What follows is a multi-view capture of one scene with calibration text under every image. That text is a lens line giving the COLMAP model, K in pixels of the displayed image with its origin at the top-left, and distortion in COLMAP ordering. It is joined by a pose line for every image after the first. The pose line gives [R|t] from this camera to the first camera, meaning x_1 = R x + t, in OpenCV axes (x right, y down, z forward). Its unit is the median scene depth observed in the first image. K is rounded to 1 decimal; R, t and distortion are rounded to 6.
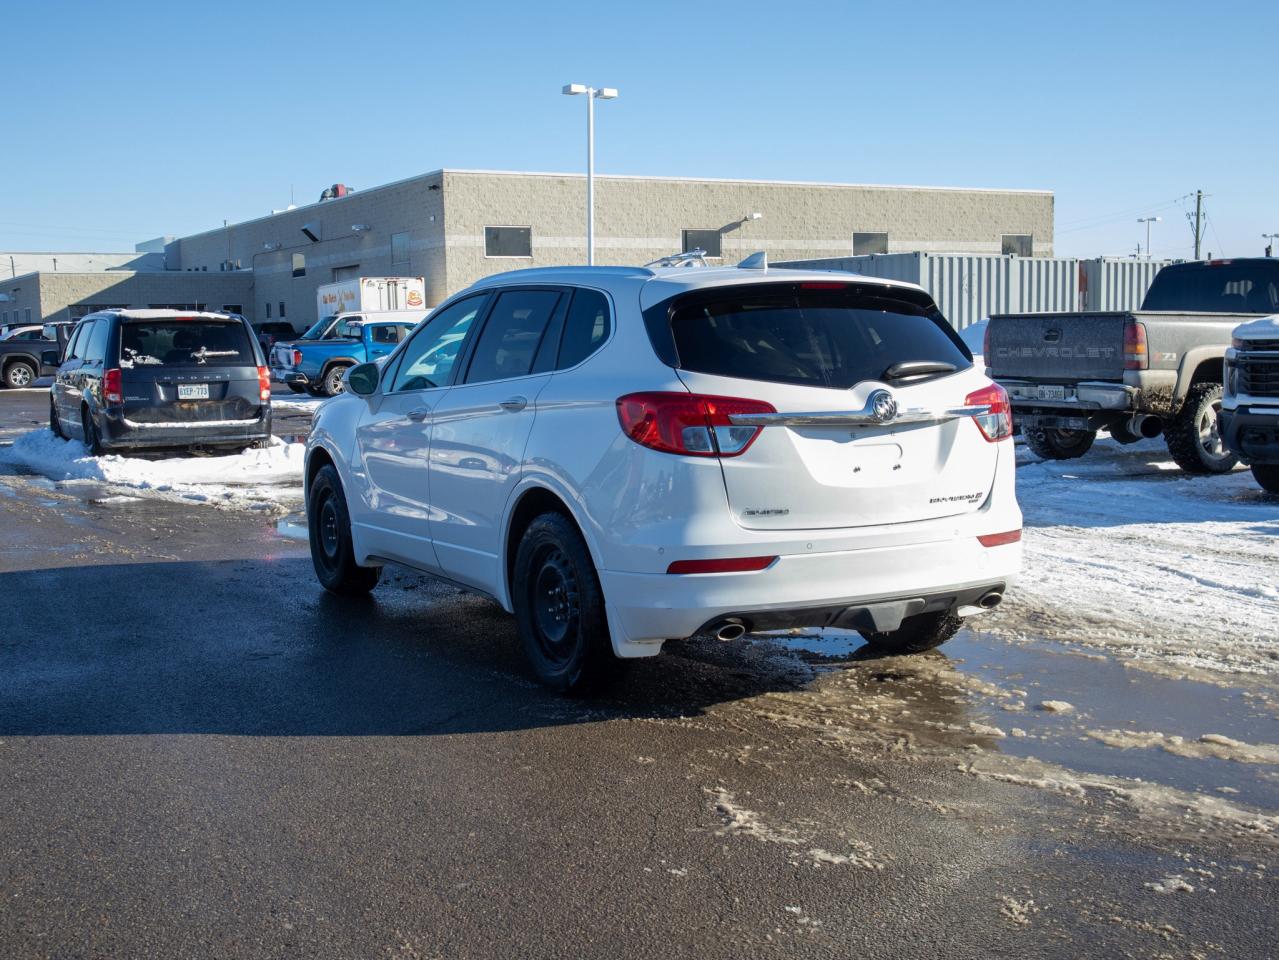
lens RADIAL K [[1477.0, 0, 659.3], [0, 1477.0, 475.3], [0, 0, 1]] dist [-0.001612, -0.000426]
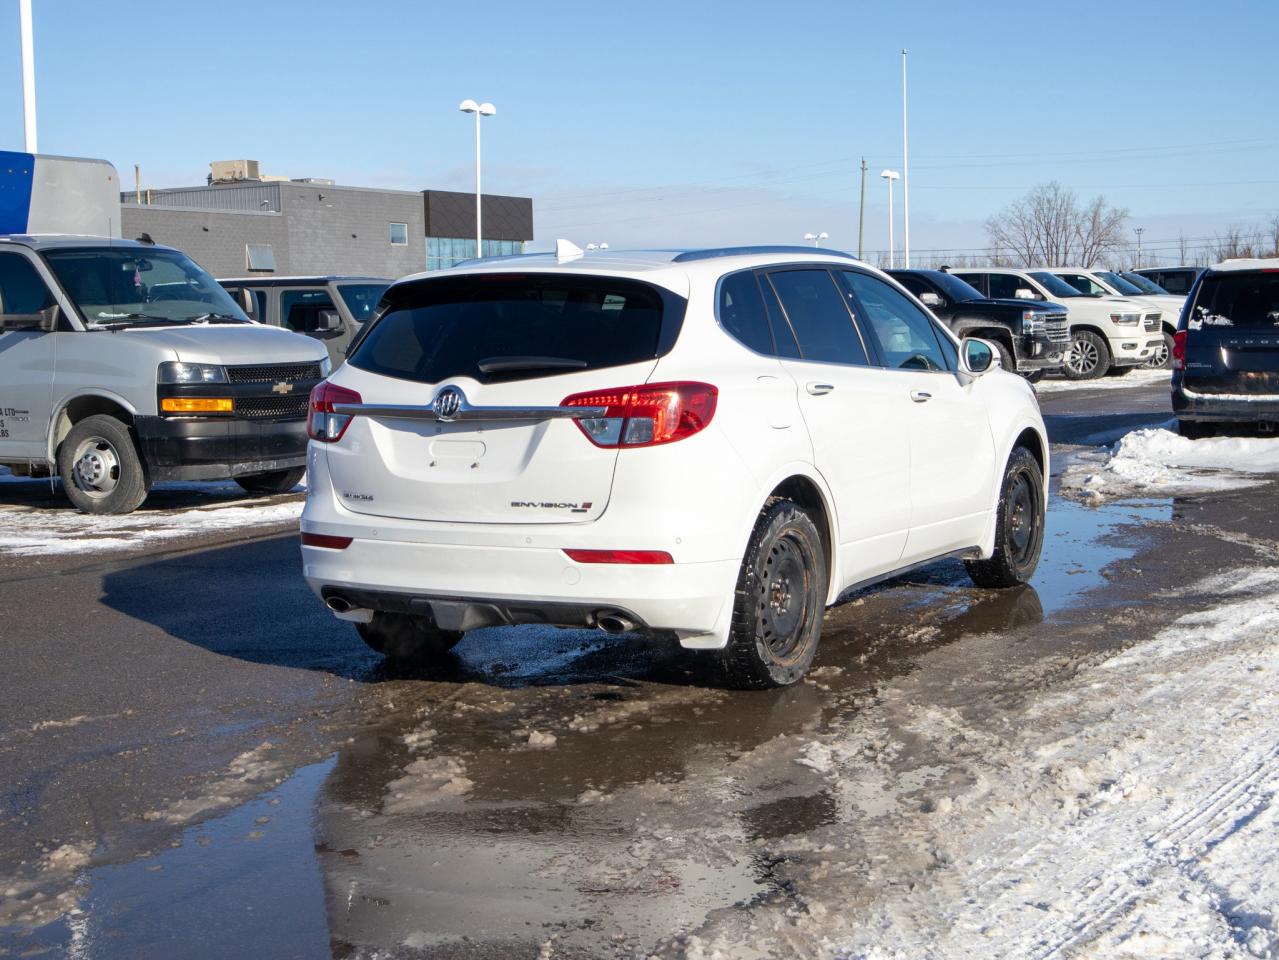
lens RADIAL K [[1882.9, 0, 639.5], [0, 1882.9, 480.0], [0, 0, 1]] dist [0.044221, 0.010985]
pose [[0.516432, 0.078137, -0.852756, 0.421449], [-0.063452, 0.996582, 0.052889, -0.022582], [0.853974, 0.026796, 0.519625, 0.148011]]
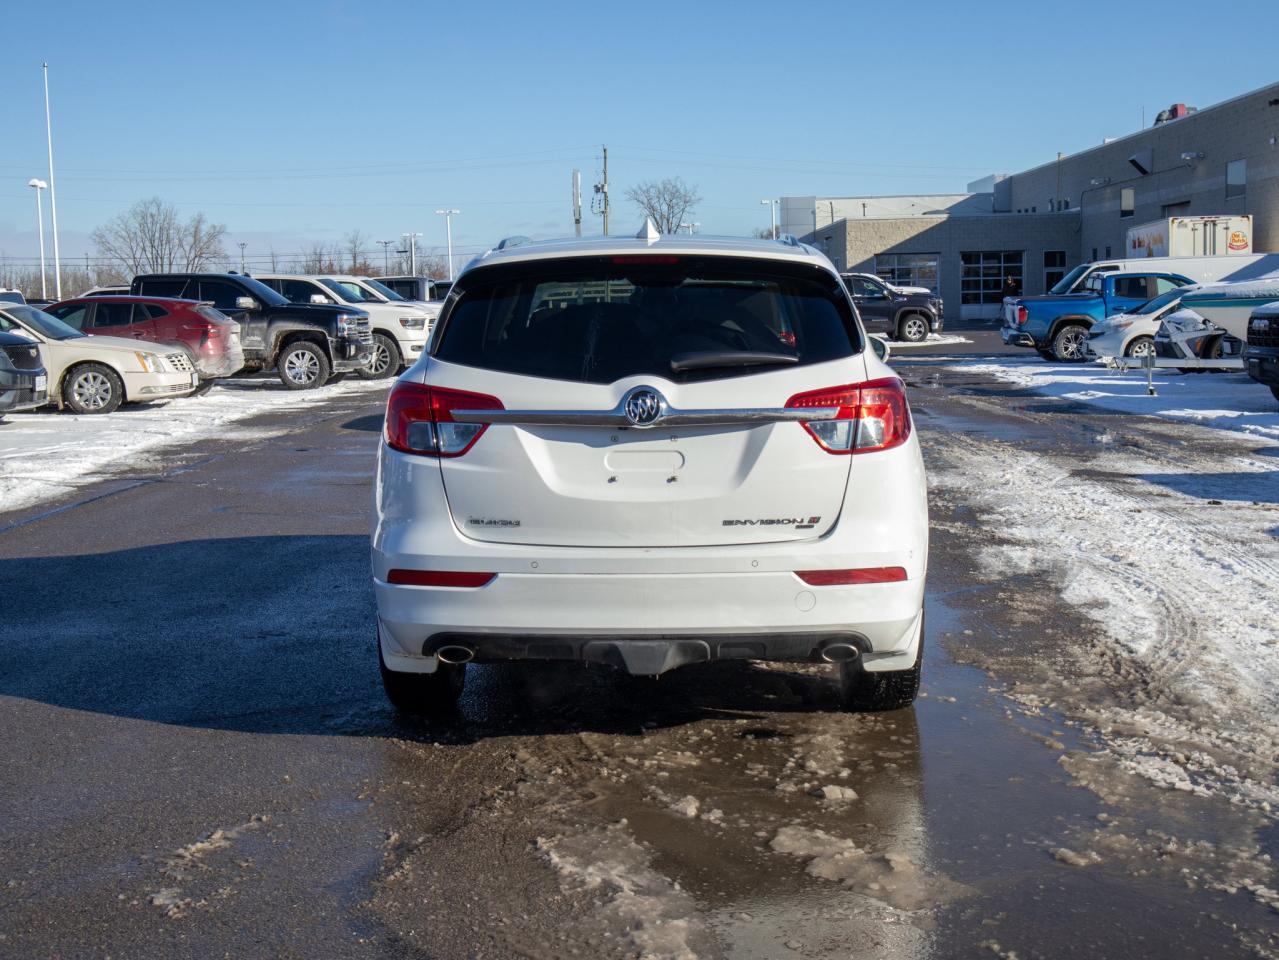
lens RADIAL K [[1730.0, 0, 639.5], [0, 1730.0, 480.0], [0, 0, 1]] dist [-0.003401, 0.020759]
pose [[0.850993, 0.054382, -0.522353, 0.215338], [-0.044763, 0.998516, 0.031029, -0.011356], [0.523265, -0.003024, 0.852164, 0.053926]]
